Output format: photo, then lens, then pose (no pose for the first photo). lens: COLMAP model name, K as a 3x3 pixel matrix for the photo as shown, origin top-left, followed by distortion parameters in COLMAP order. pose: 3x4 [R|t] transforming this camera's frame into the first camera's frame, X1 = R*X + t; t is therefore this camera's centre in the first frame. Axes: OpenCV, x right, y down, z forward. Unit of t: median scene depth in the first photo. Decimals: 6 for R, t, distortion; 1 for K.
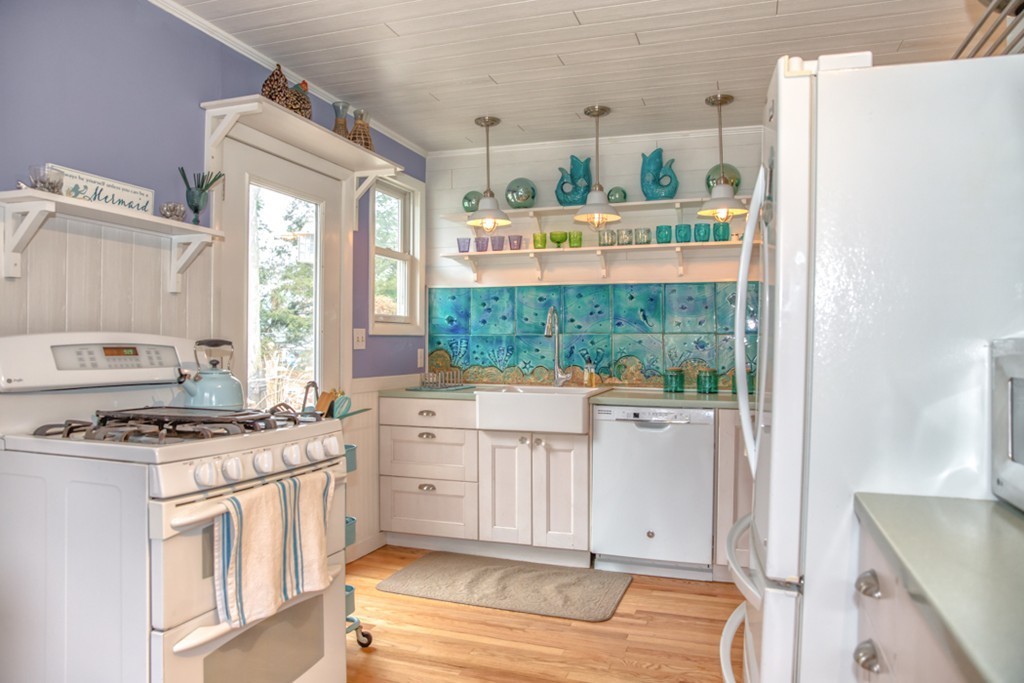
lens RADIAL K [[716.1, 0, 510.0], [0, 716.1, 342.7], [0, 0, 1]] dist [-0.007870, -0.000809]
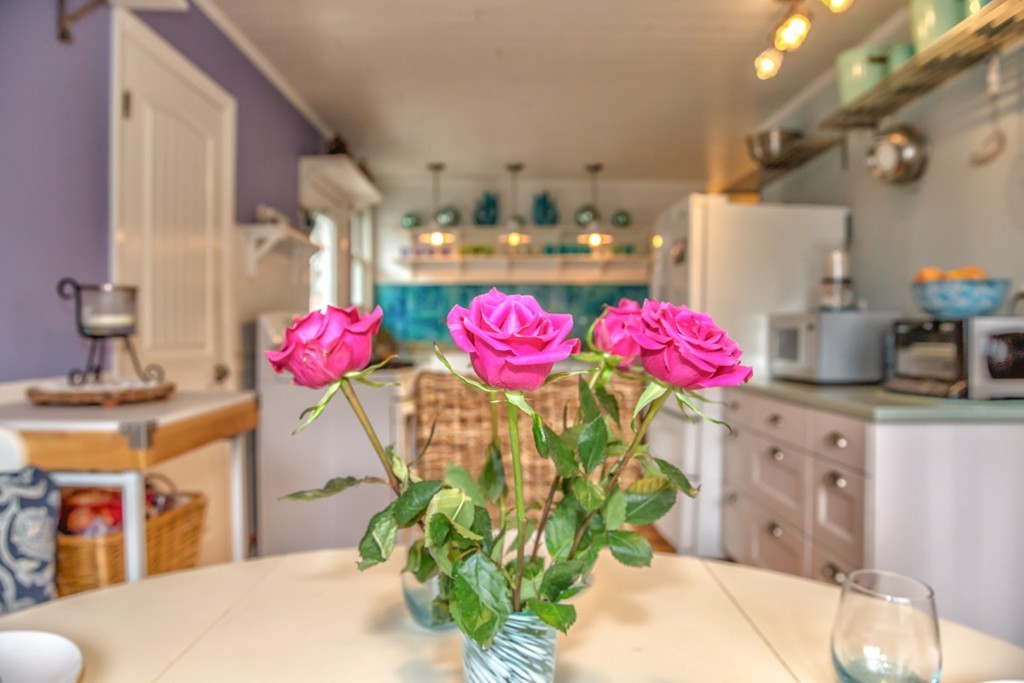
lens RADIAL K [[716.1, 0, 511.2], [0, 716.1, 340.0], [0, 0, 1]] dist [-0.007870, -0.000809]
pose [[0.953549, -0.009746, 0.301082, -0.289689], [0.005172, 0.999859, 0.015987, 0.008533], [-0.301195, -0.013687, 0.953464, -0.358421]]
